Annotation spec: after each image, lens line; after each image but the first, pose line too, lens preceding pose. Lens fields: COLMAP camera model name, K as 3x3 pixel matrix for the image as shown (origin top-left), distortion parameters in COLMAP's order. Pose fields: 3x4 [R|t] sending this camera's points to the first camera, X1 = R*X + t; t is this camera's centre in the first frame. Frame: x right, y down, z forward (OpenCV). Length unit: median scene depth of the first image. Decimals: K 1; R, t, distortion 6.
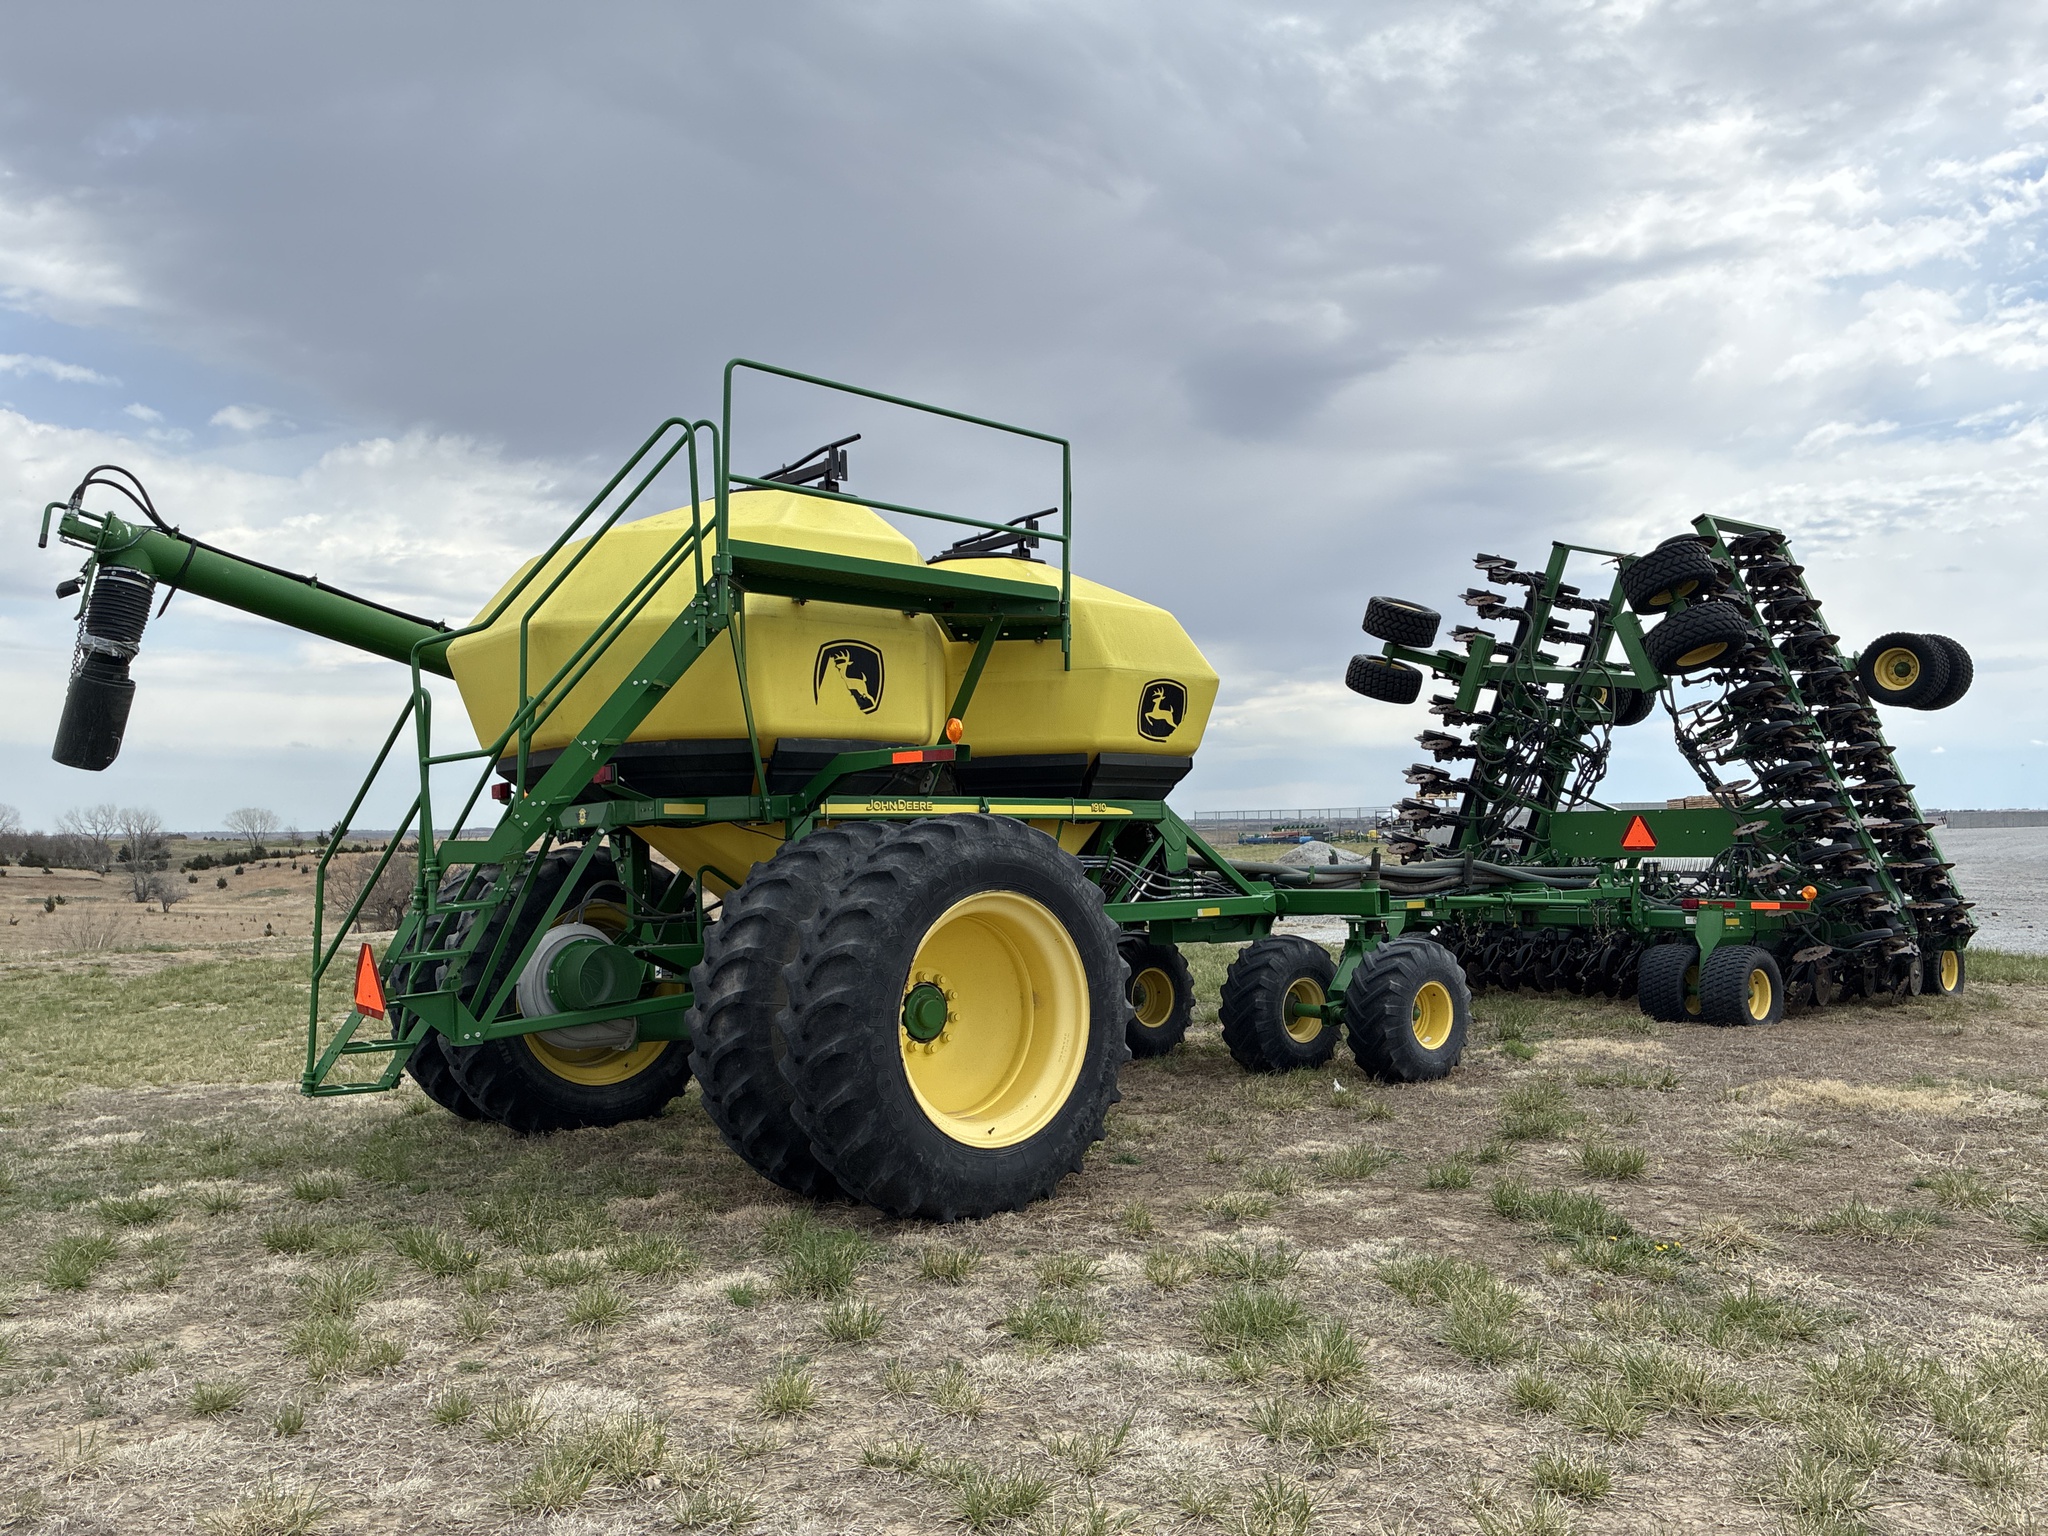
lens RADIAL K [[1527.5, 0, 1087.8], [0, 1527.5, 769.0], [0, 0, 1]] dist [0.114617, -0.089260]
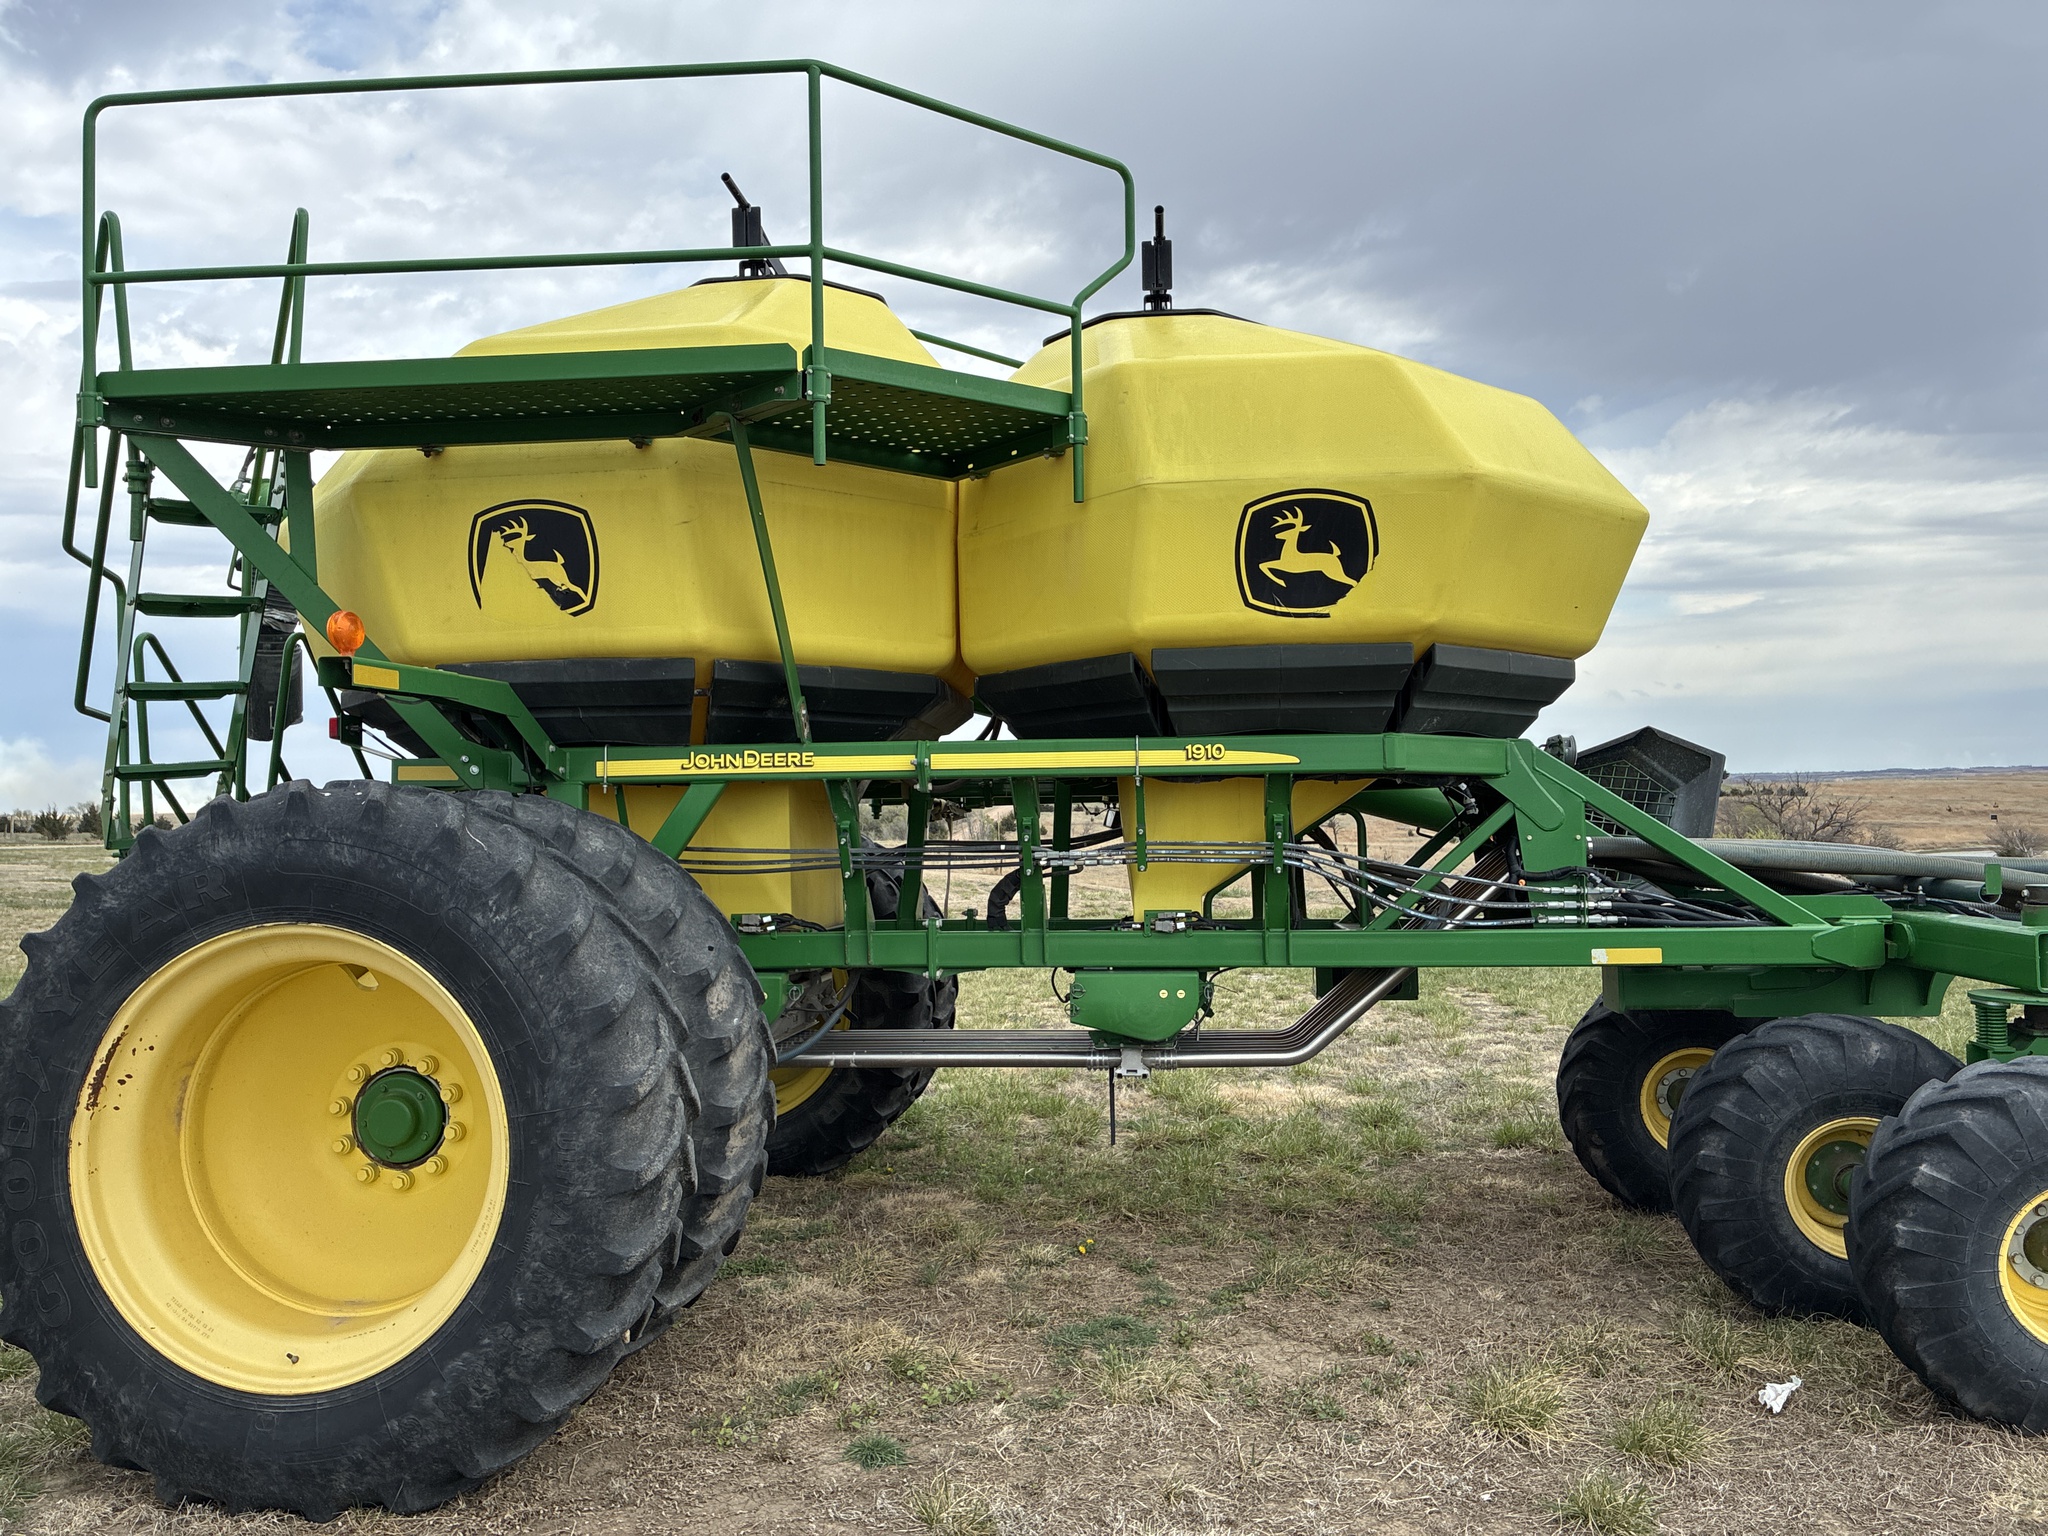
lens RADIAL K [[1581.1, 0, 1011.7], [0, 1581.1, 778.8], [0, 0, 1]] dist [0.031141, -0.036724]
pose [[0.649188, -0.011224, -0.760545, 0.393367], [0.043564, 0.998798, 0.022445, 0.019927], [0.759380, -0.047703, 0.648897, 0.611593]]
